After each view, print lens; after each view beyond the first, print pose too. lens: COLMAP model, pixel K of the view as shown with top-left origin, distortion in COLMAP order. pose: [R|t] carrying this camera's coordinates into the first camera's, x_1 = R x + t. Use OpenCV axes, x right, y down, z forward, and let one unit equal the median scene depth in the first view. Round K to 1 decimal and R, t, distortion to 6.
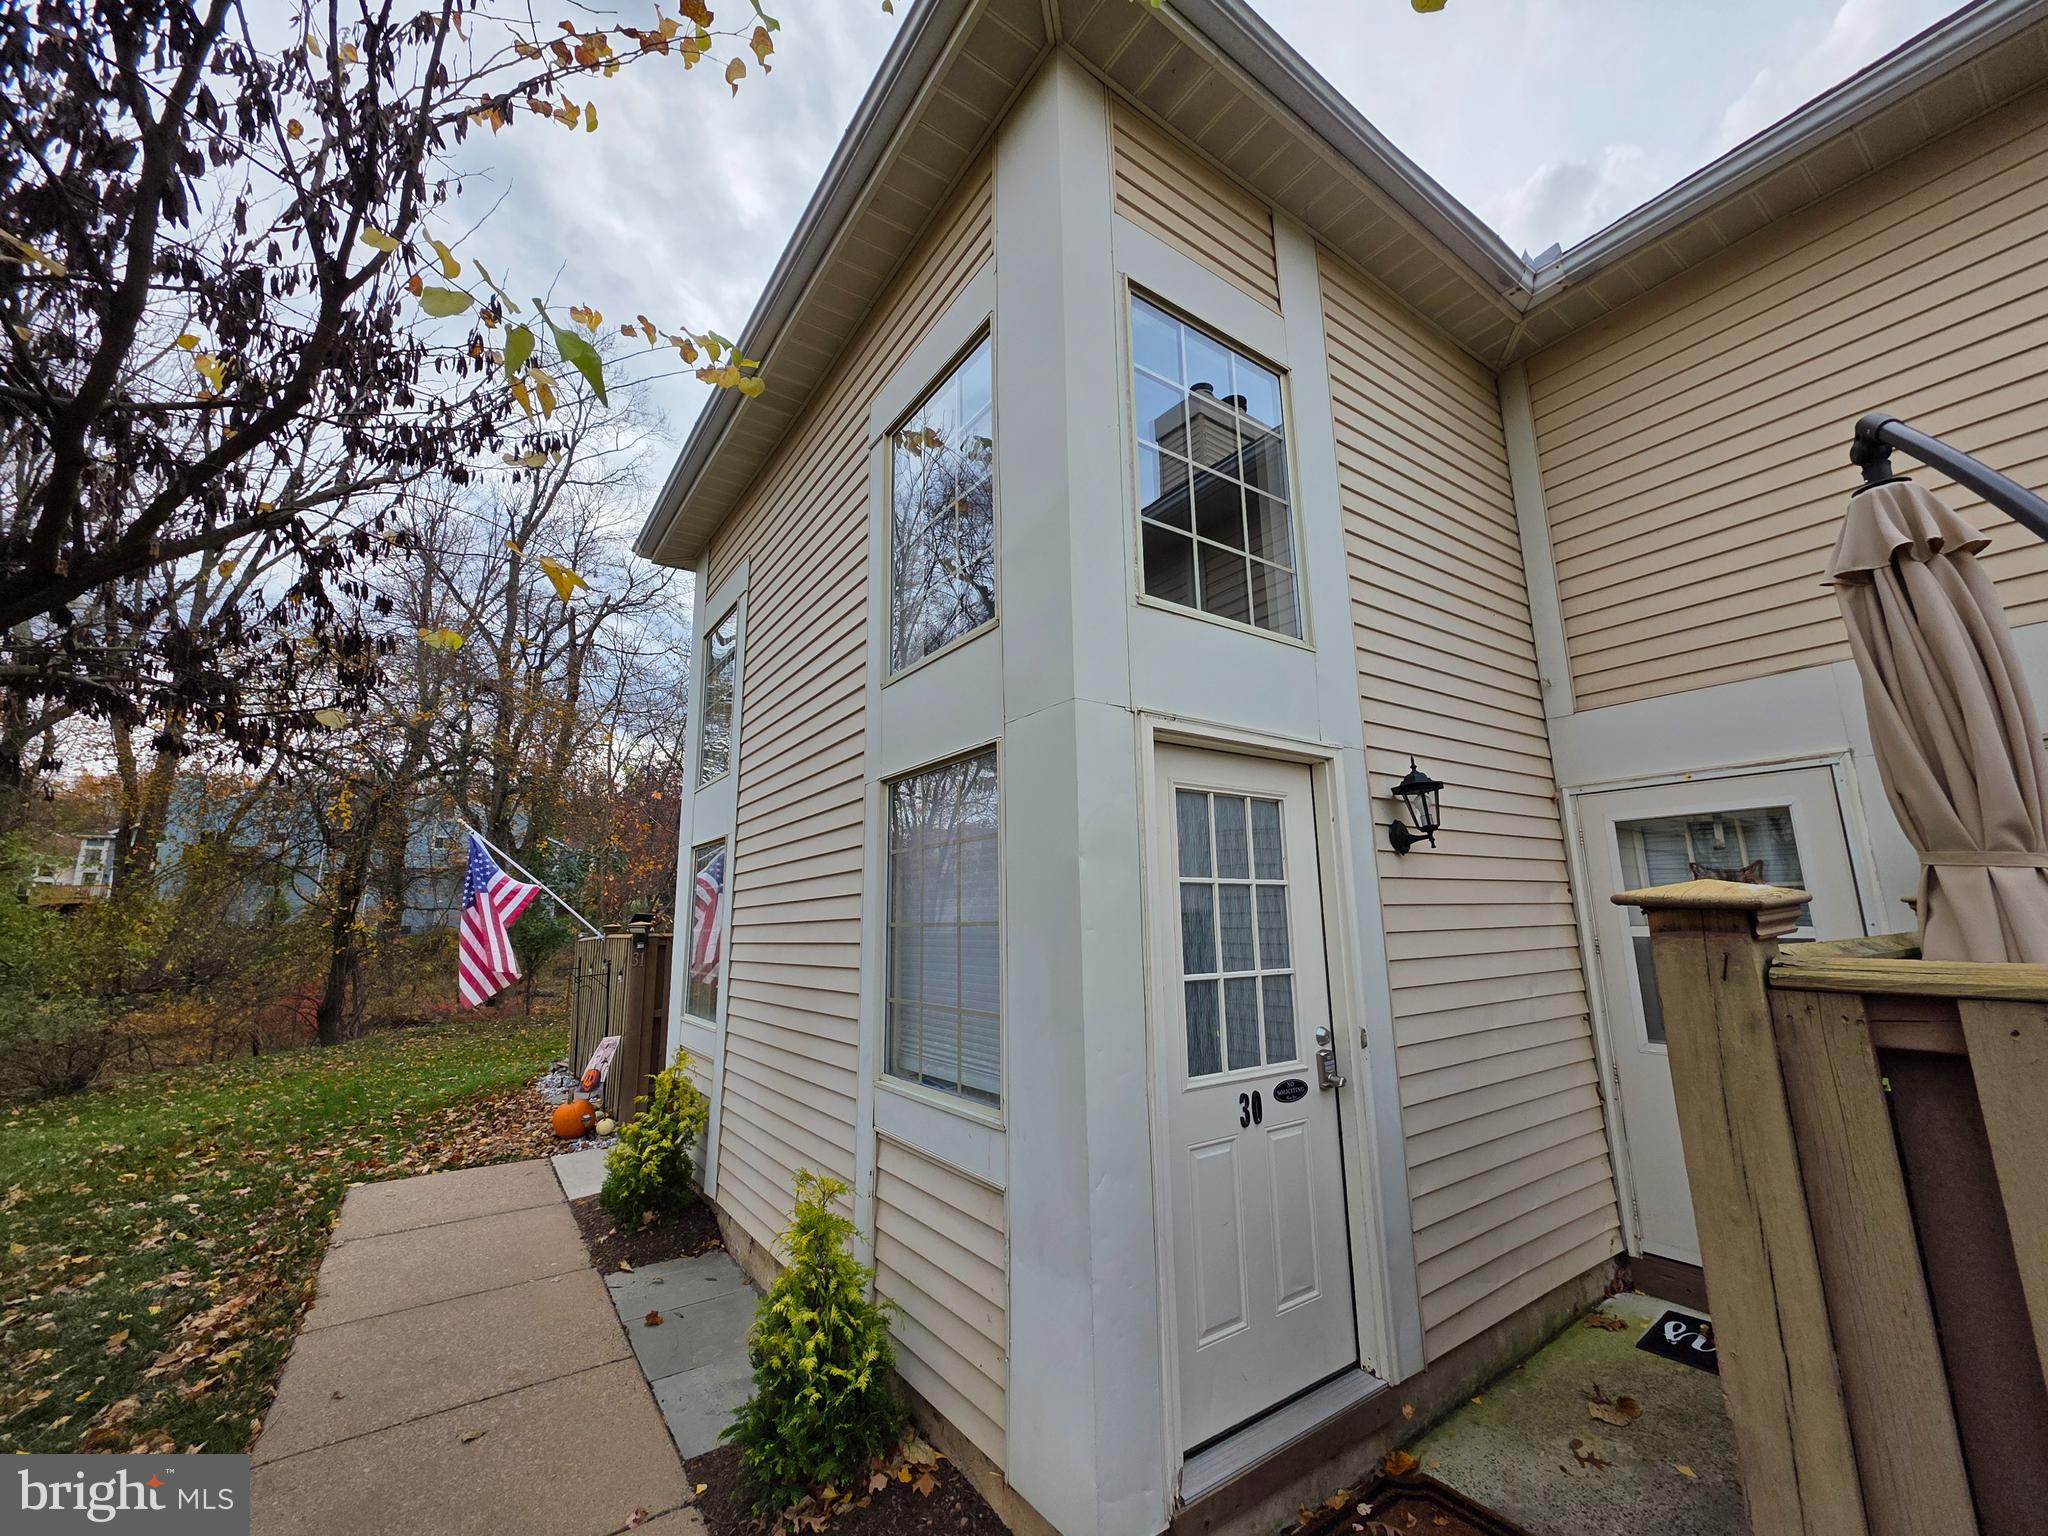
lens RADIAL K [[816.8, 0, 1023.0], [0, 816.8, 762.1], [0, 0, 1]] dist [0.002642, -0.000113]
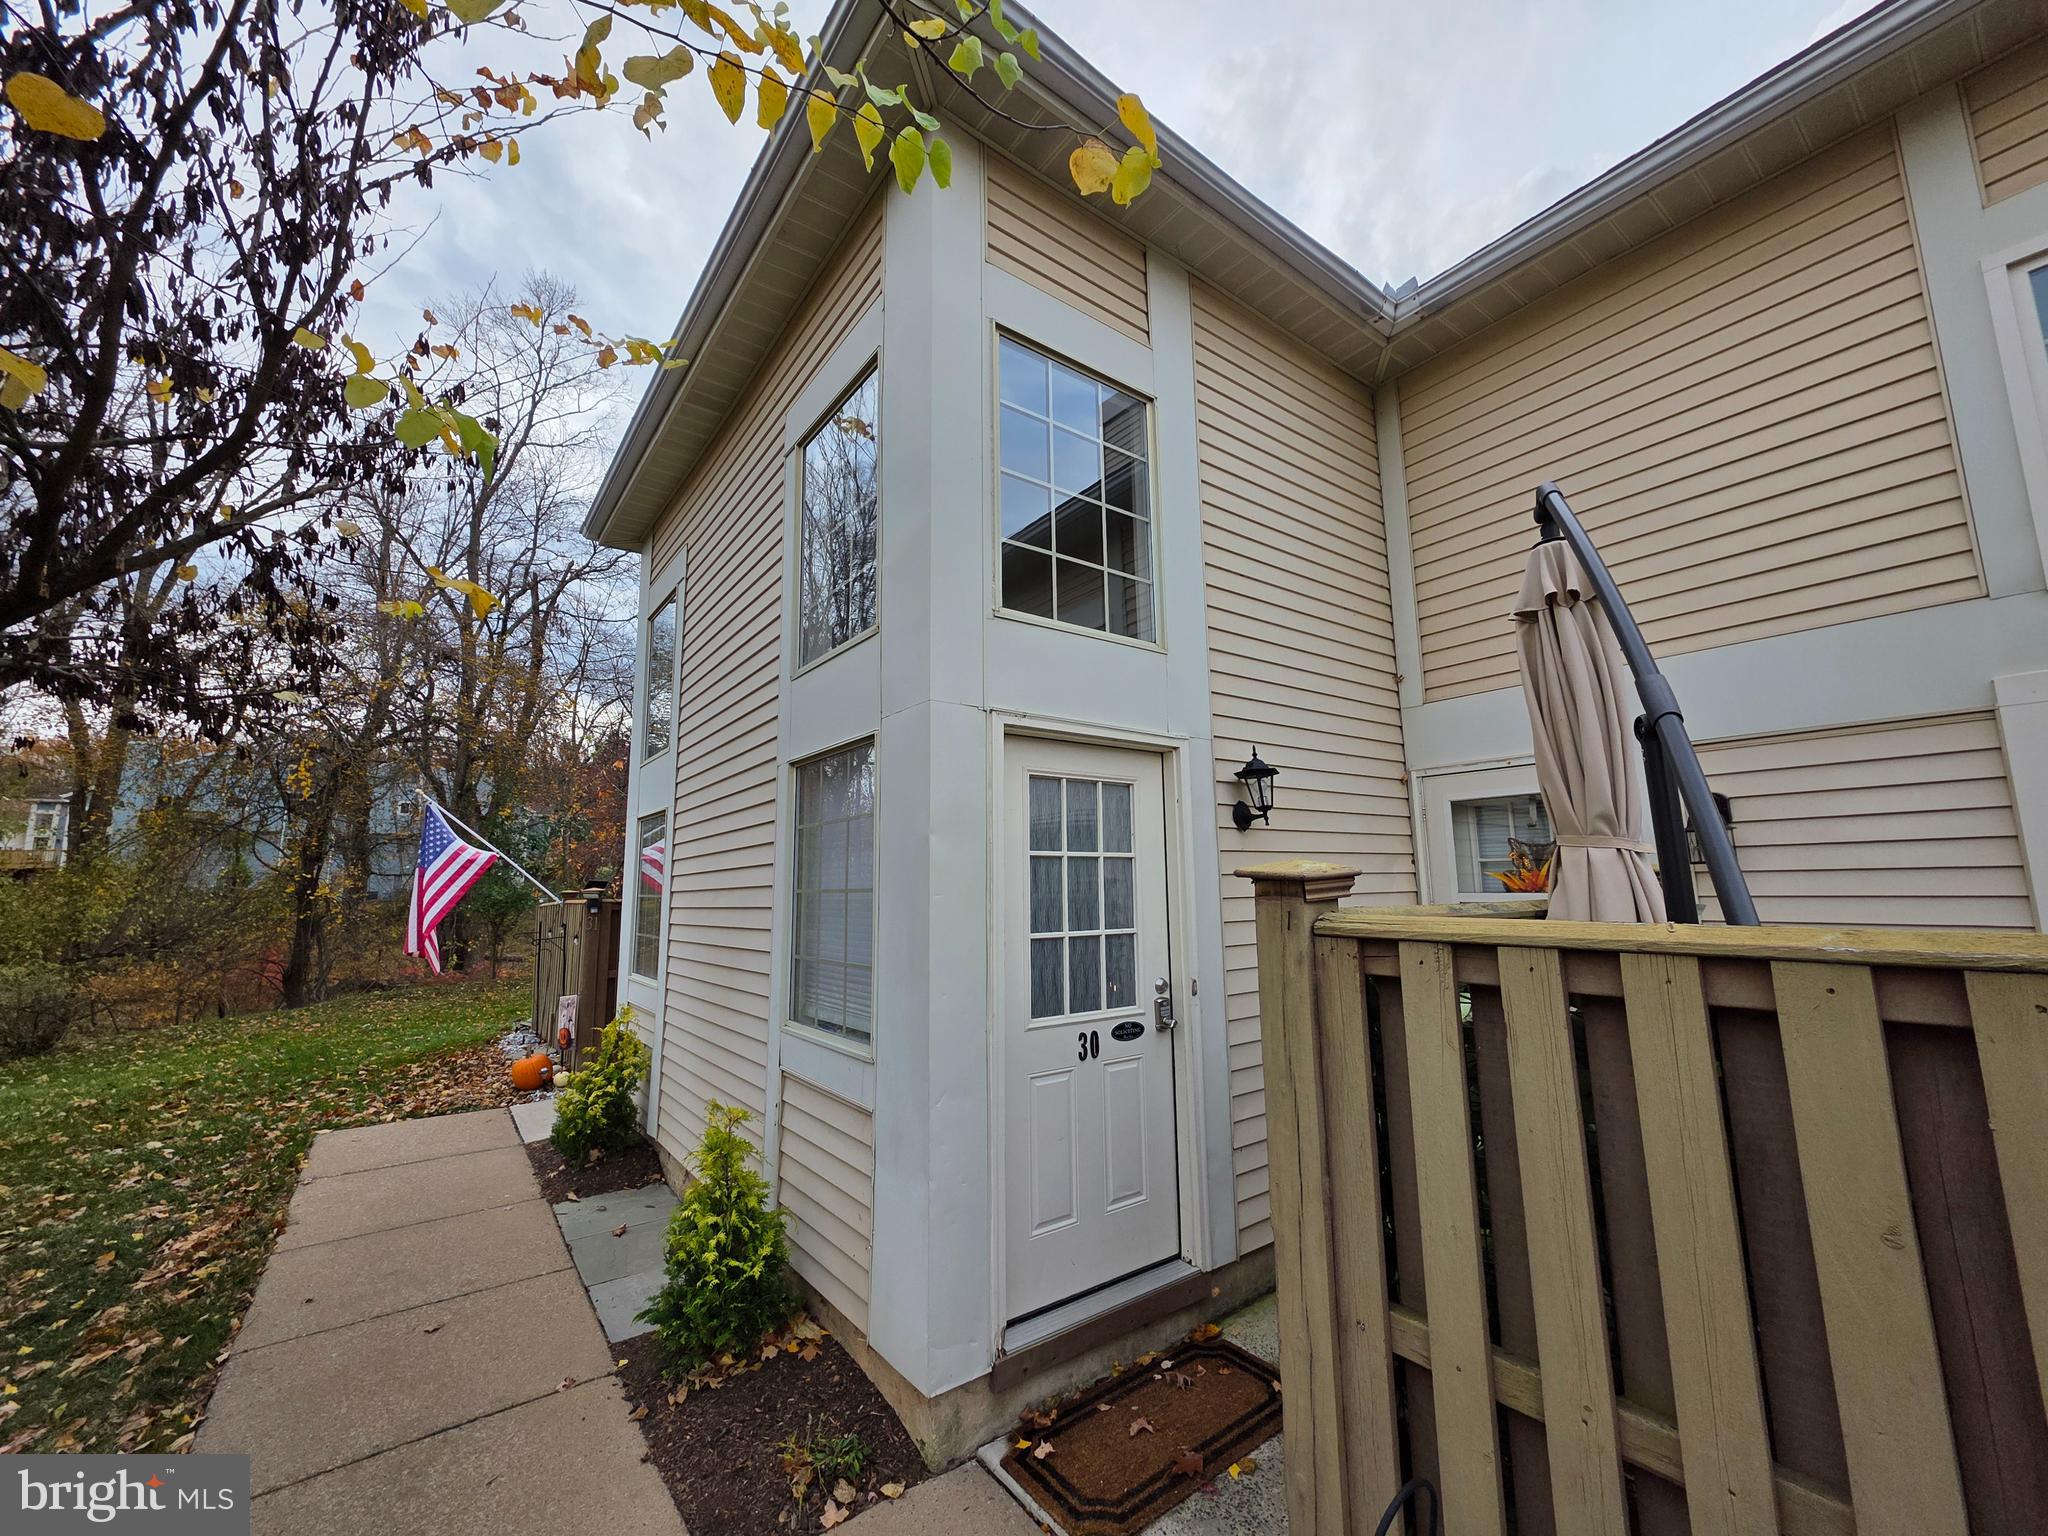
lens RADIAL K [[816.8, 0, 1023.0], [0, 816.8, 762.1], [0, 0, 1]] dist [0.002642, -0.000113]
pose [[0.999603, 0.005417, 0.027667, 0.098270], [-0.006513, 0.999192, 0.039664, -0.021724], [-0.027430, -0.039828, 0.998830, -0.109122]]
